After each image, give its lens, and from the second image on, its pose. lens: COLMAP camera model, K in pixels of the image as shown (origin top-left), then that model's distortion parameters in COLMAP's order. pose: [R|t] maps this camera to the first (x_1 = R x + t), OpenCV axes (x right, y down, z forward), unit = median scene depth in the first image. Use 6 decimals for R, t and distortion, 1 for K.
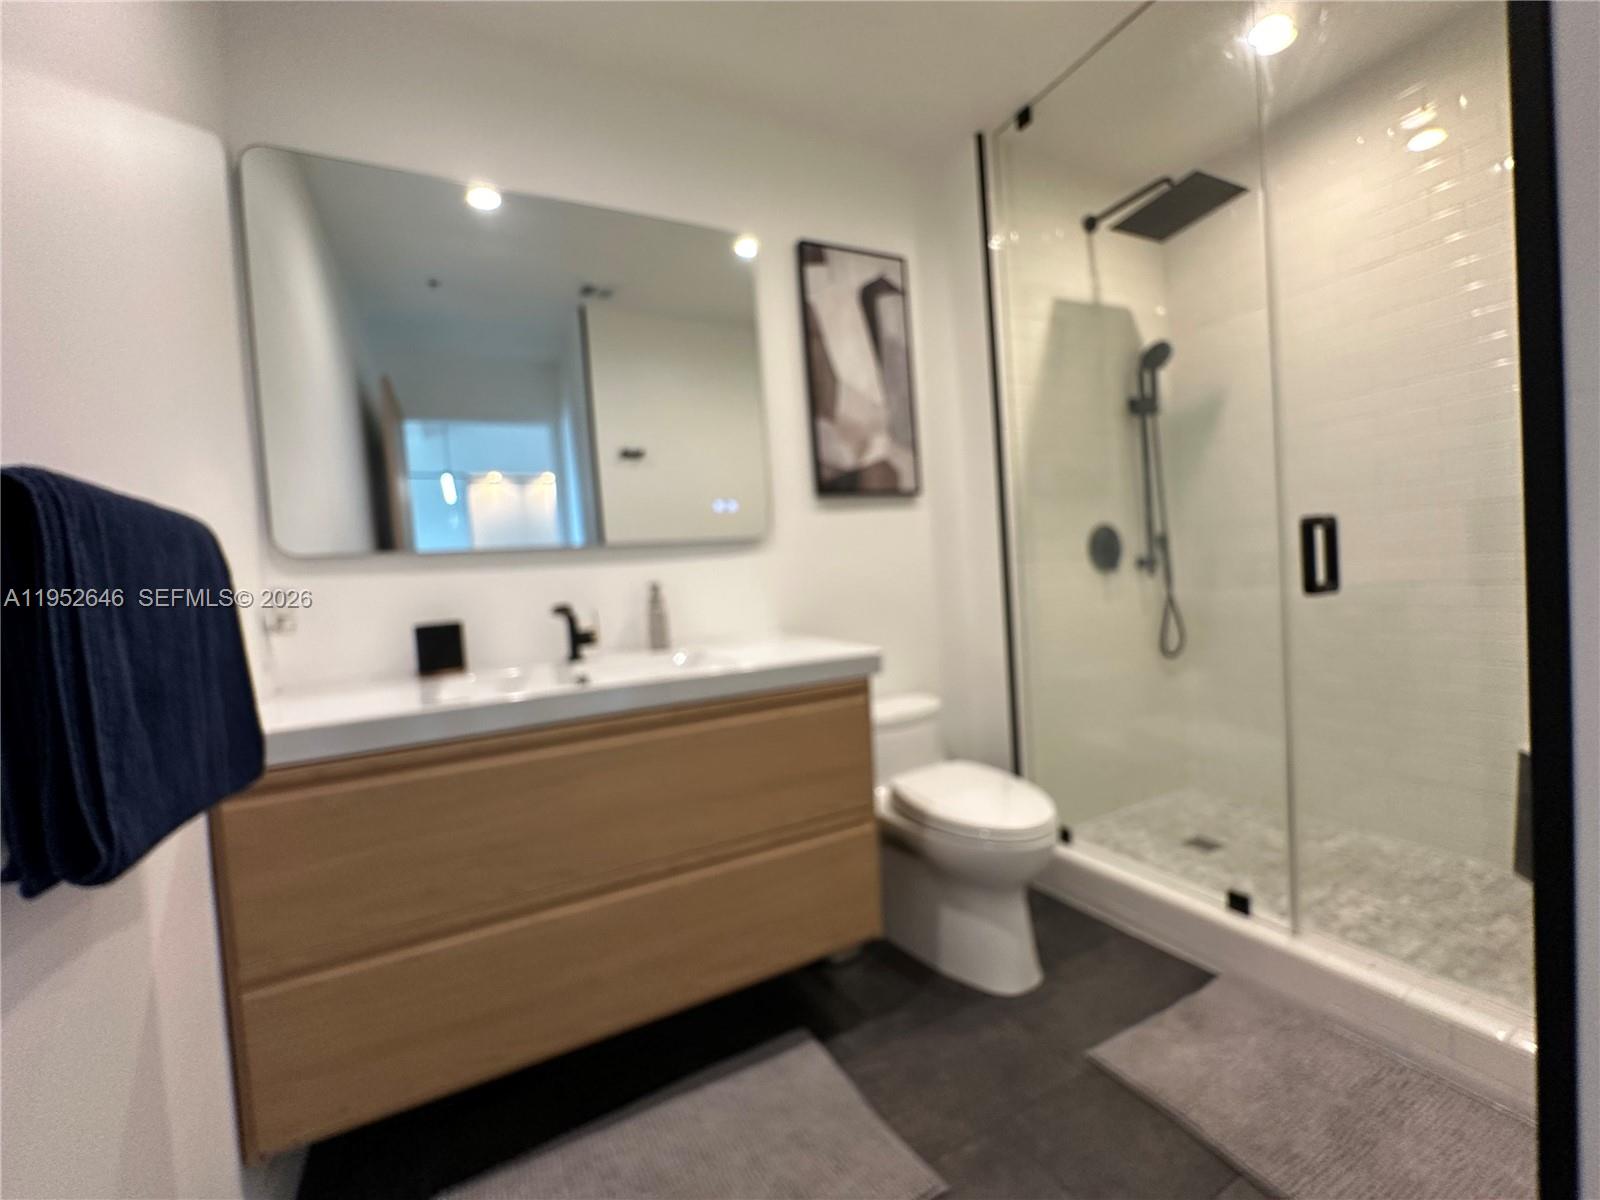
lens RADIAL K [[667.3, 0, 799.6], [0, 667.3, 601.1], [0, 0, 1]] dist [-0.000520, 0.000023]
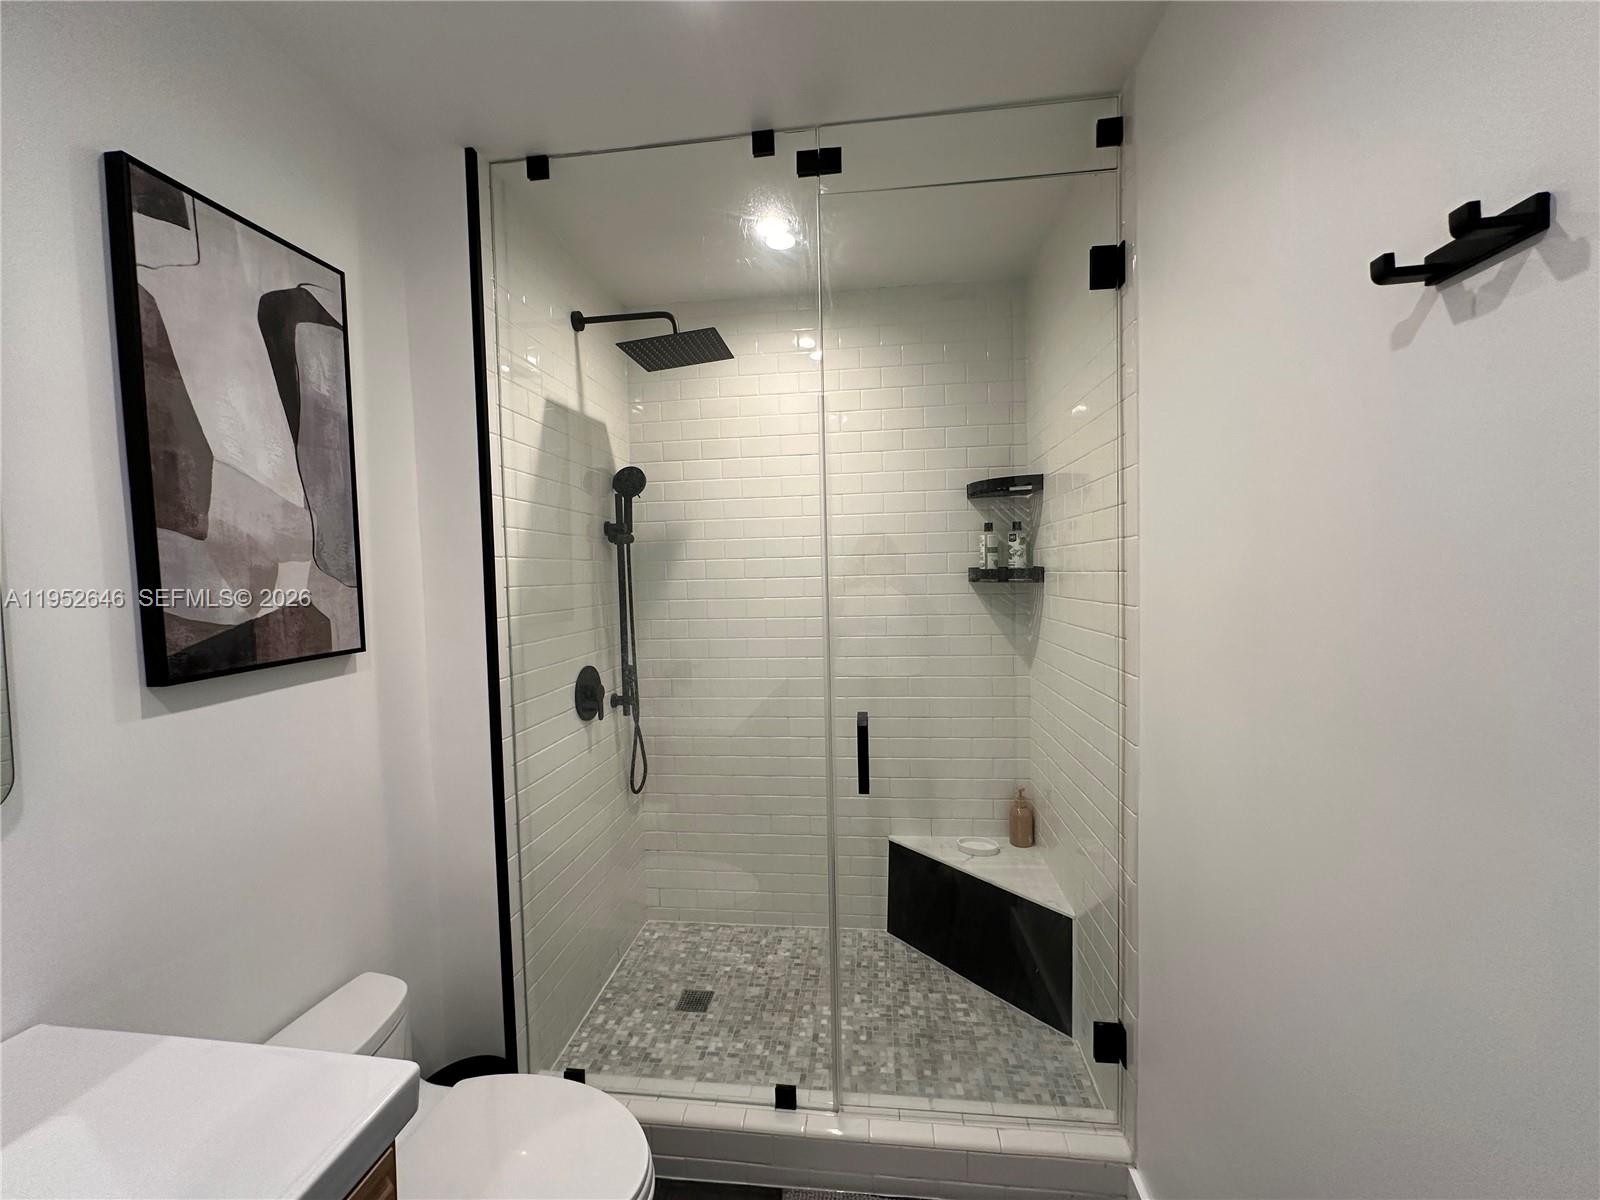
lens RADIAL K [[638.4, 0, 798.6], [0, 638.4, 600.0], [0, 0, 1]] dist [-0.003221, 0.000128]
pose [[0.563835, 0.015621, 0.825740, -0.085306], [0.019550, 0.999289, -0.032254, -0.187586], [-0.825656, 0.034329, 0.563129, 0.337343]]
